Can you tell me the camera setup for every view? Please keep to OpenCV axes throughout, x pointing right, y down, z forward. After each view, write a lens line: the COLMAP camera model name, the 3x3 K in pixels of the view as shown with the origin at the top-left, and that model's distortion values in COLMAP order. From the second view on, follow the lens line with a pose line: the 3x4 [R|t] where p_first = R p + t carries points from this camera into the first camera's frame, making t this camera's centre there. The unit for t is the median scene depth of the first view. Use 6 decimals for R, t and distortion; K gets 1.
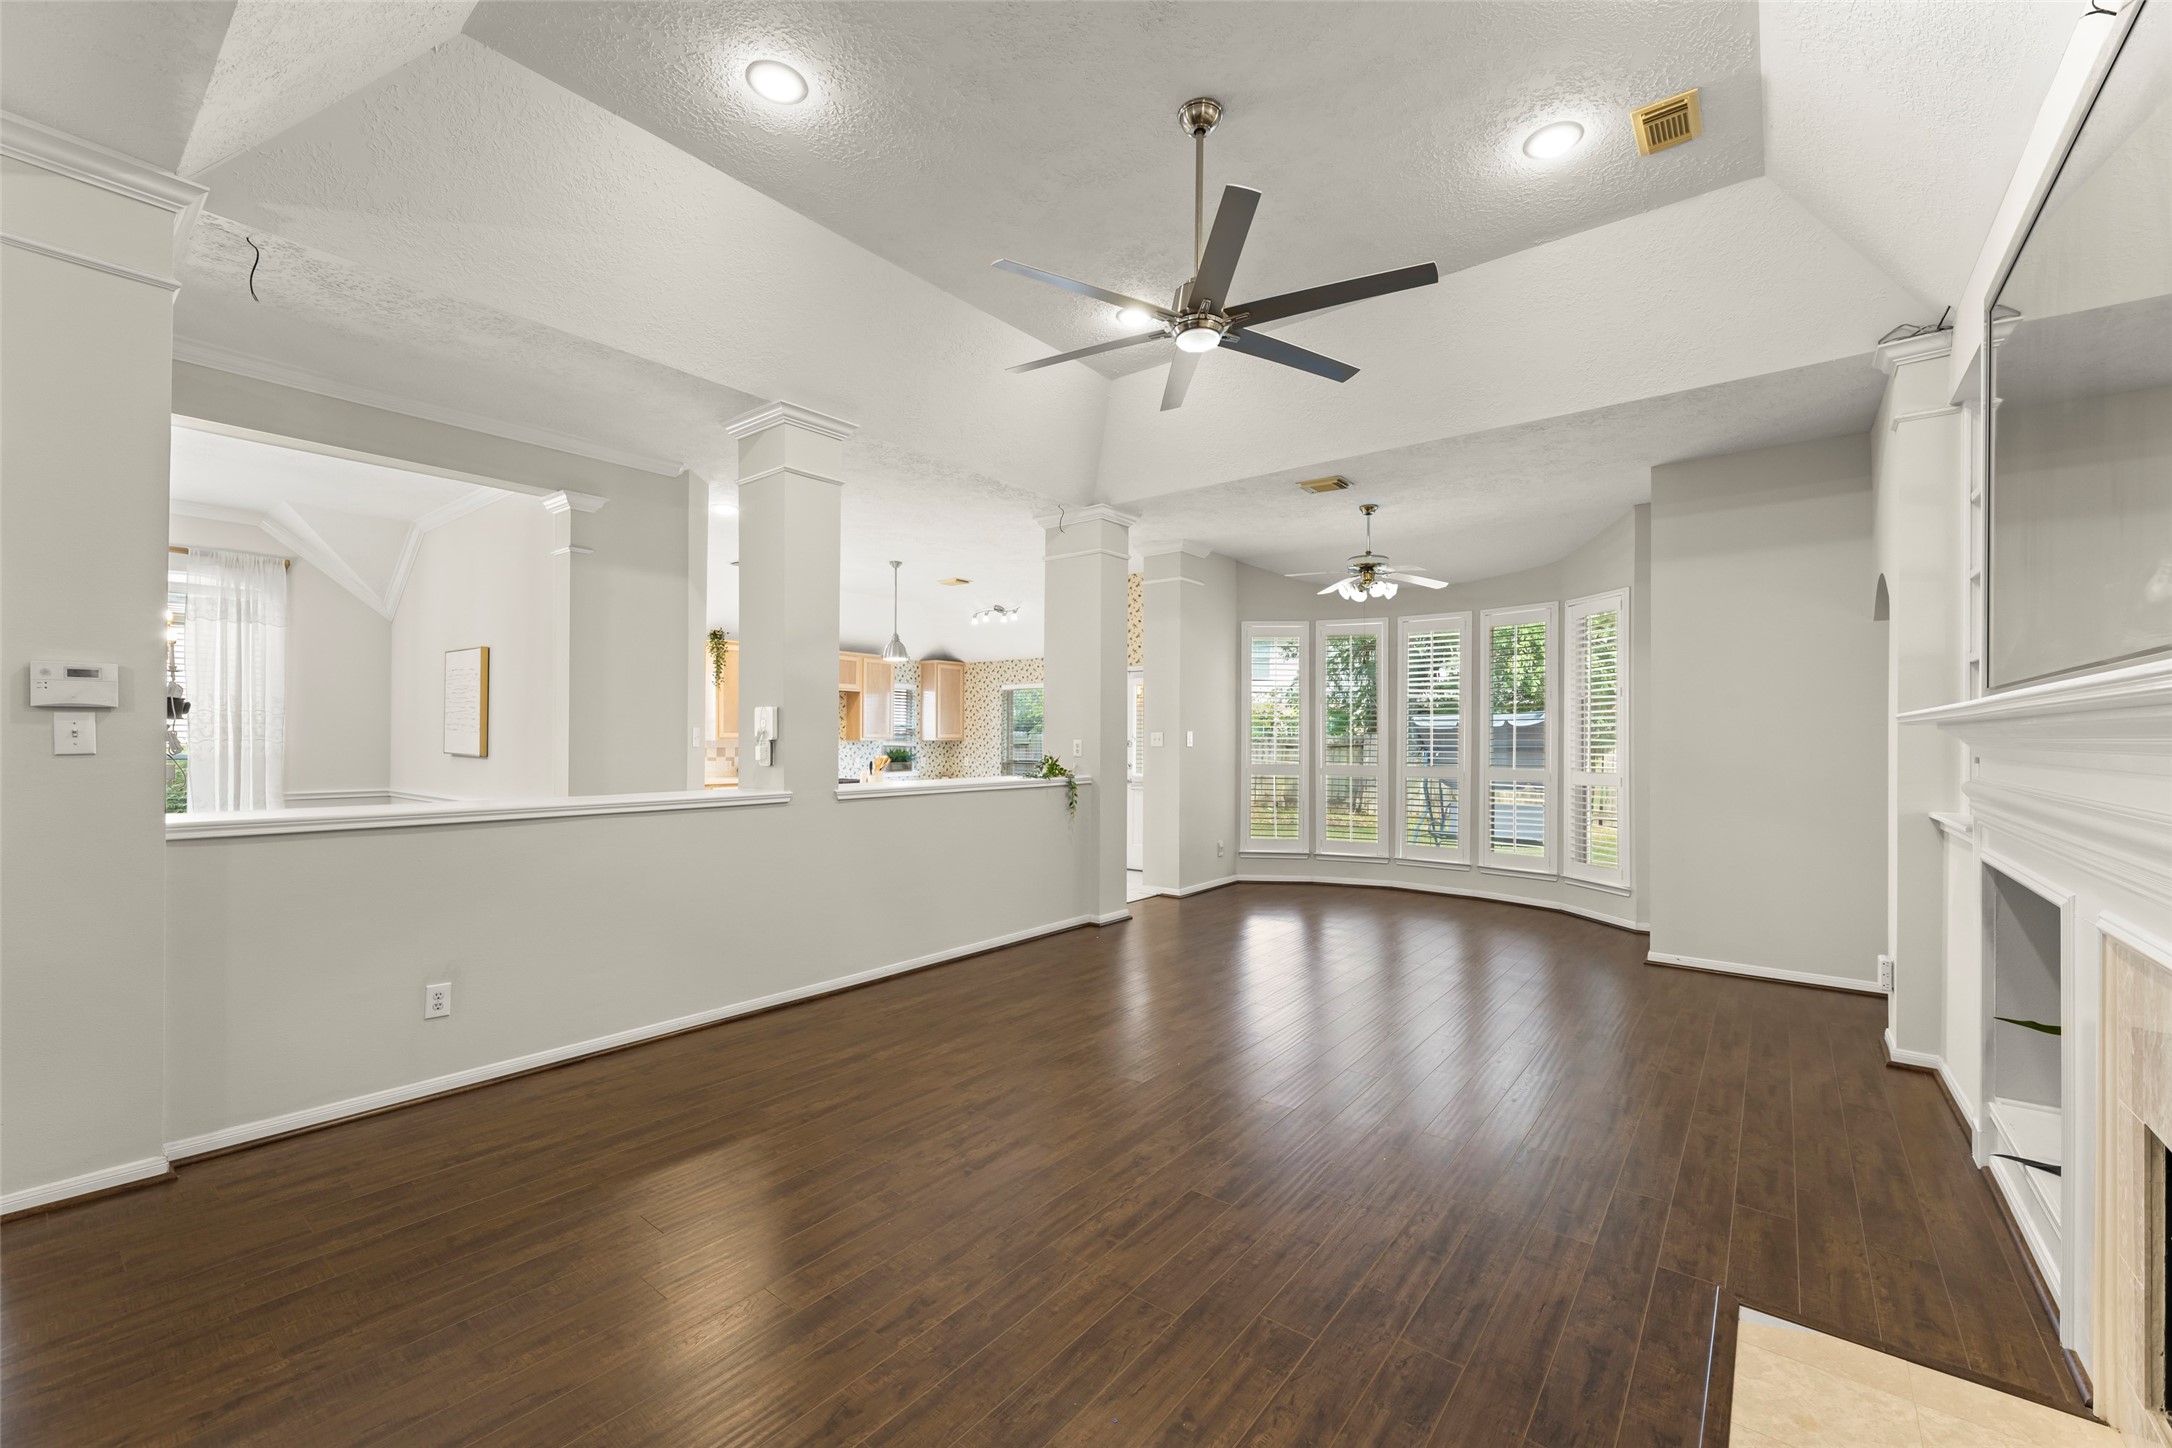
lens RADIAL K [[878.4, 0, 1090.0], [0, 878.4, 733.2], [0, 0, 1]] dist [0.004022, 0.000175]
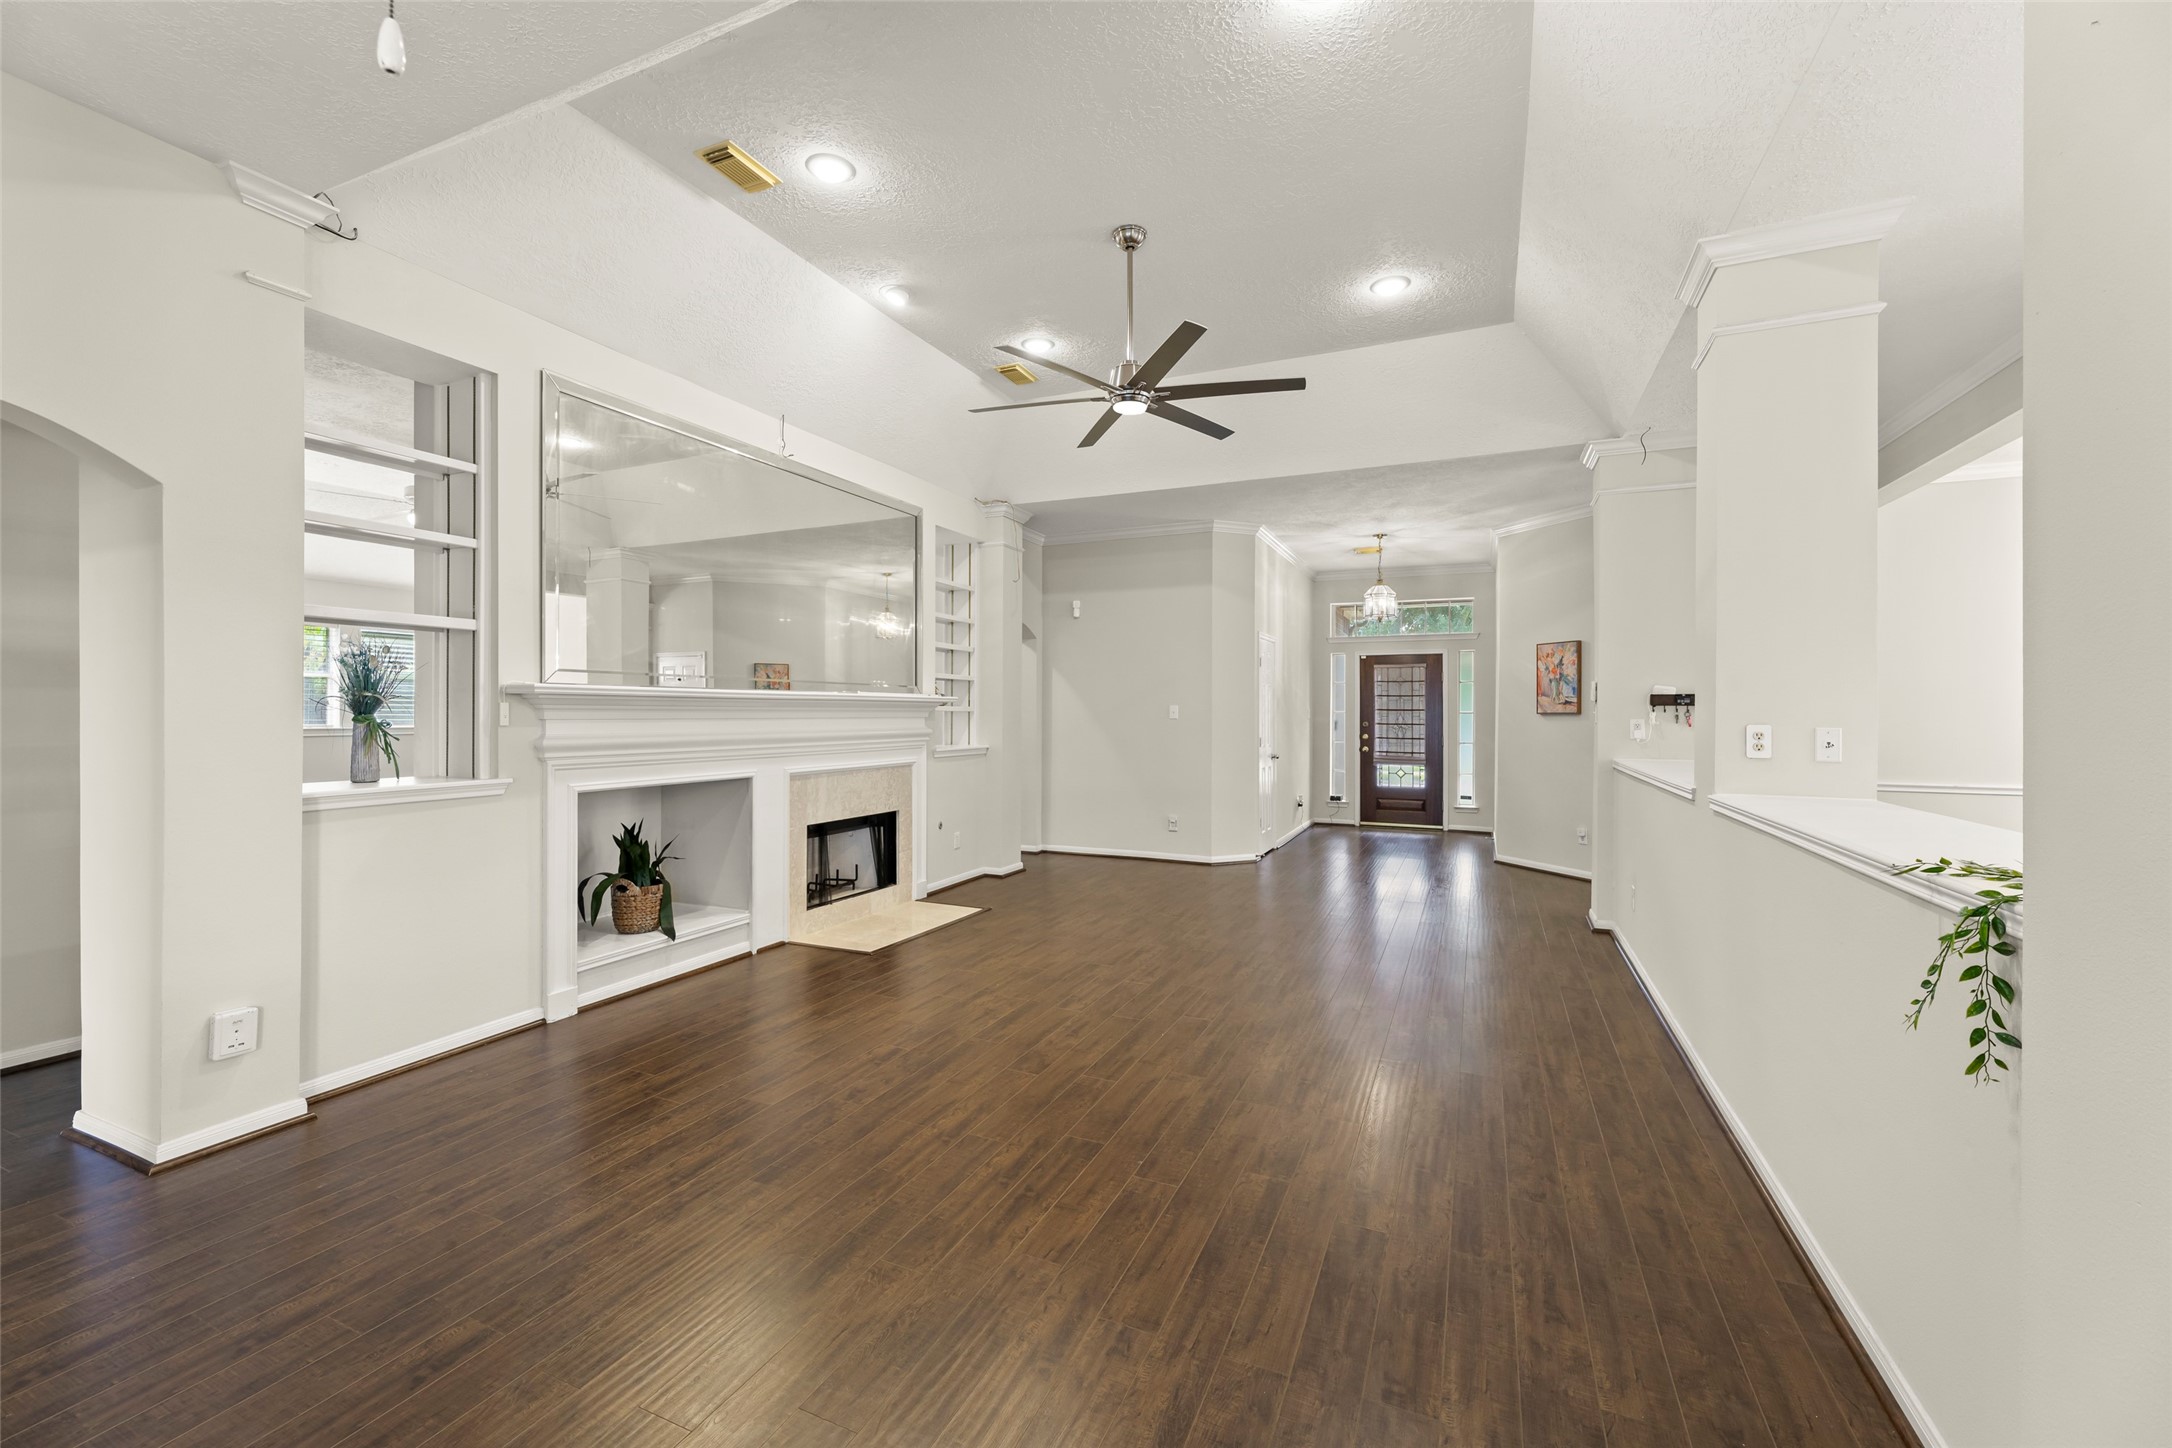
lens RADIAL K [[878.4, 0, 1098.8], [0, 878.4, 710.8], [0, 0, 1]] dist [0.004022, 0.000175]
pose [[-0.966372, -0.010258, -0.256943, 0.213554], [-0.009906, 0.999947, -0.002662, 0.003735], [0.256957, -0.000027, -0.966423, 0.958706]]
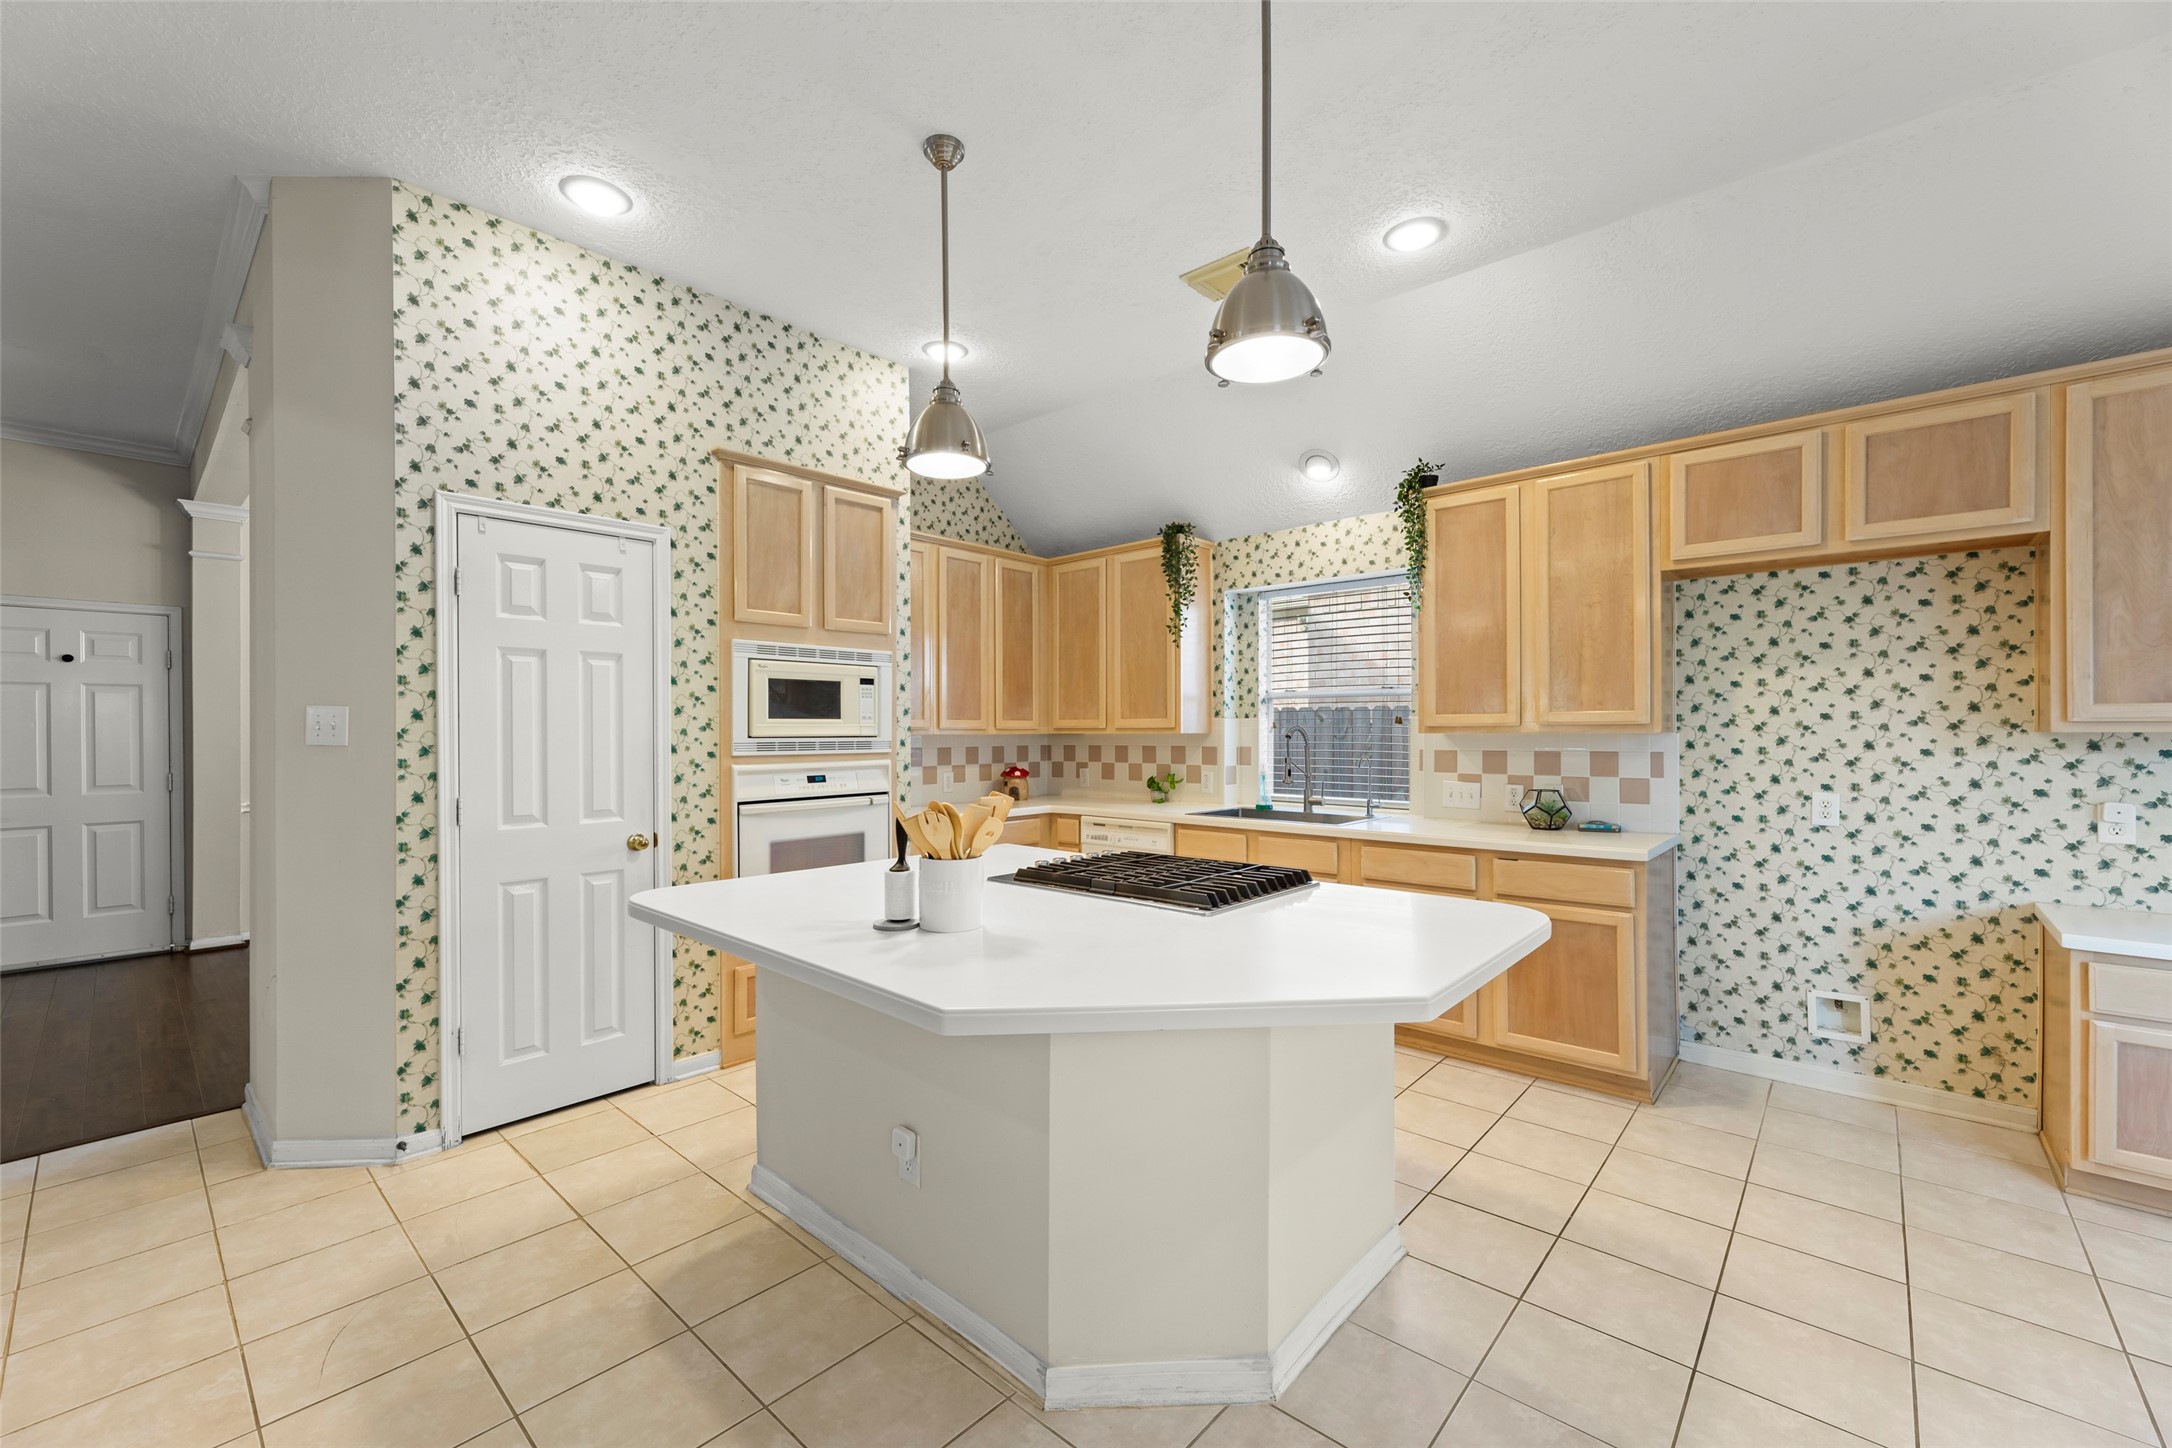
lens RADIAL K [[878.4, 0, 1081.7], [0, 878.4, 735.2], [0, 0, 1]] dist [0.004022, 0.000175]
pose [[-0.072892, -0.001035, -0.997339, -0.000103], [0.008363, 0.999964, -0.001649, 0.010261], [0.997305, -0.008461, -0.072881, 1.084537]]
